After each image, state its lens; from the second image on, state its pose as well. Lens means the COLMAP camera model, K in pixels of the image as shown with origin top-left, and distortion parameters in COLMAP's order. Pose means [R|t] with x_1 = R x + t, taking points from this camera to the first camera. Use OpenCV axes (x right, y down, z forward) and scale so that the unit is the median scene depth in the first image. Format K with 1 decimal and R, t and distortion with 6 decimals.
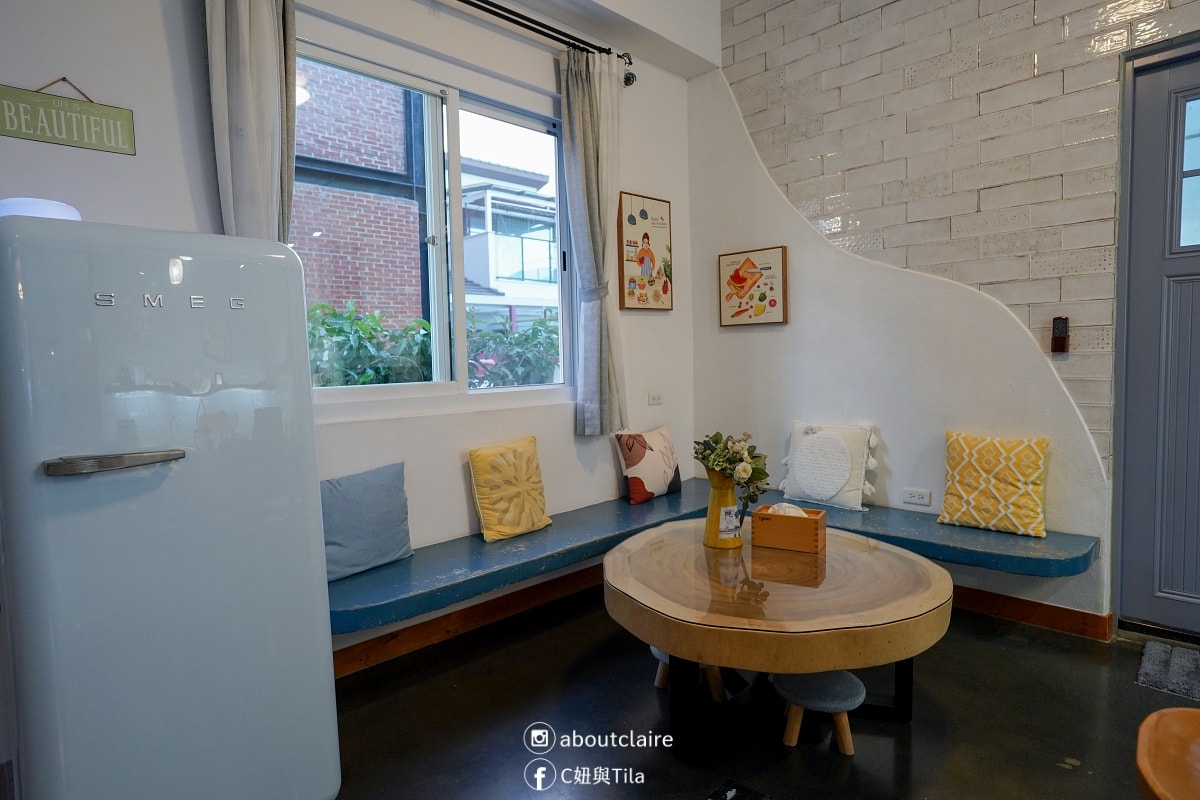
lens RADIAL K [[663.7, 0, 599.1], [0, 663.7, 397.3], [0, 0, 1]] dist [-0.021289, 0.002429]
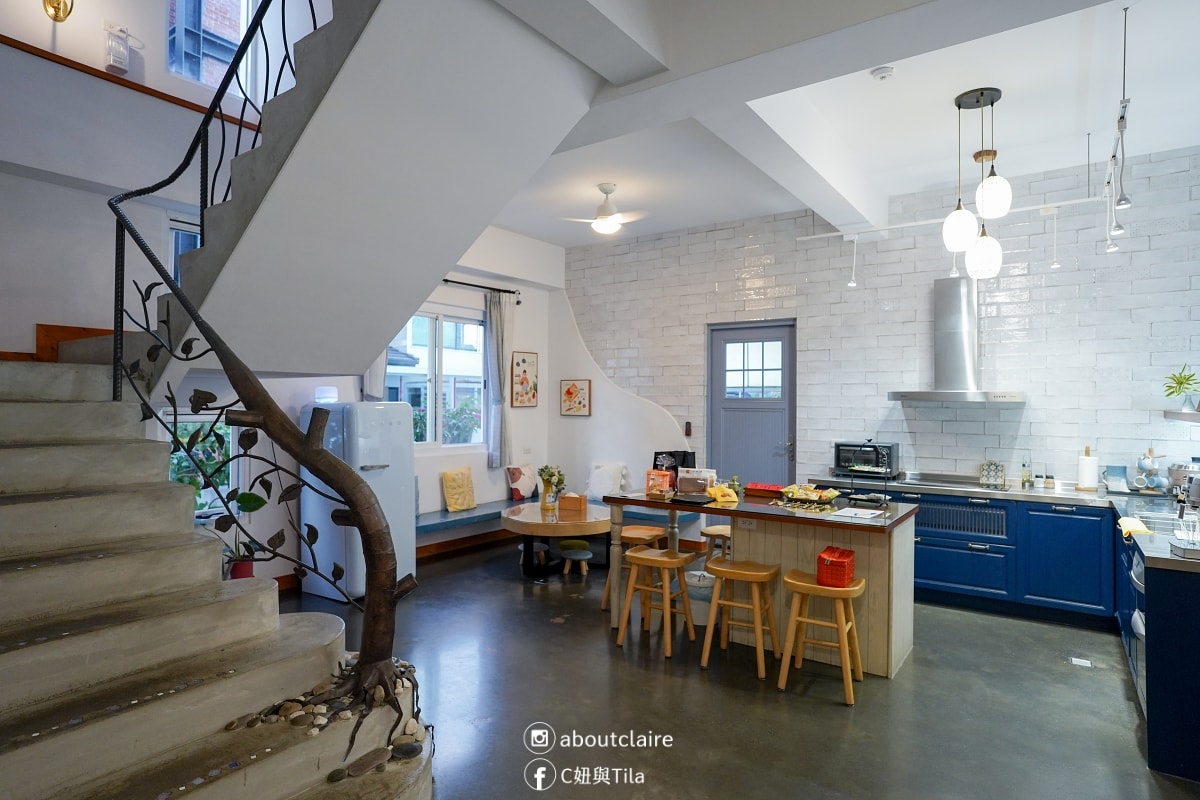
lens RADIAL K [[663.7, 0, 597.0], [0, 663.7, 391.3], [0, 0, 1]] dist [-0.021289, 0.002429]
pose [[0.986635, 0.034114, 0.159333, -0.037540], [-0.021567, 0.996575, -0.079827, -0.023354], [-0.161511, 0.075323, 0.983992, -1.169084]]
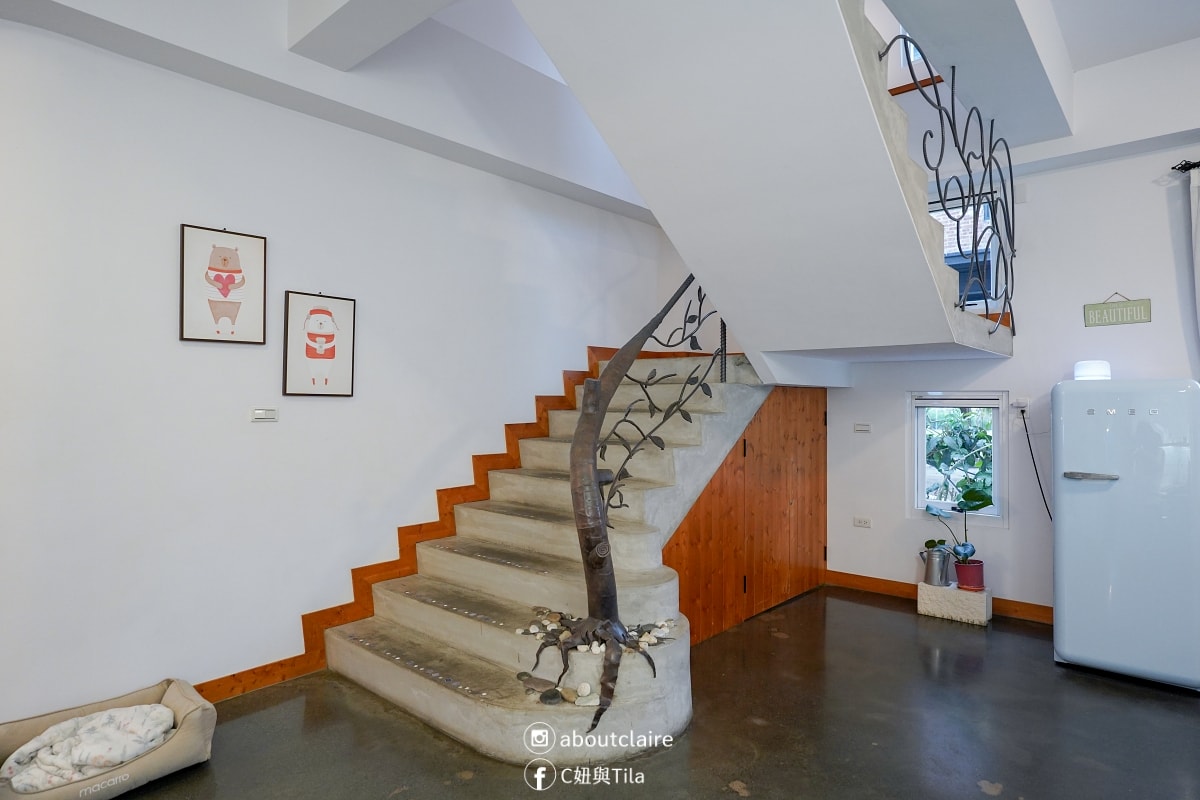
lens RADIAL K [[663.7, 0, 601.9], [0, 663.7, 399.6], [0, 0, 1]] dist [-0.021289, 0.002429]
pose [[0.040270, 0.020475, -0.998979, 0.658554], [-0.062898, 0.997859, 0.017917, -0.047203], [0.997207, 0.062112, 0.041472, -0.378791]]
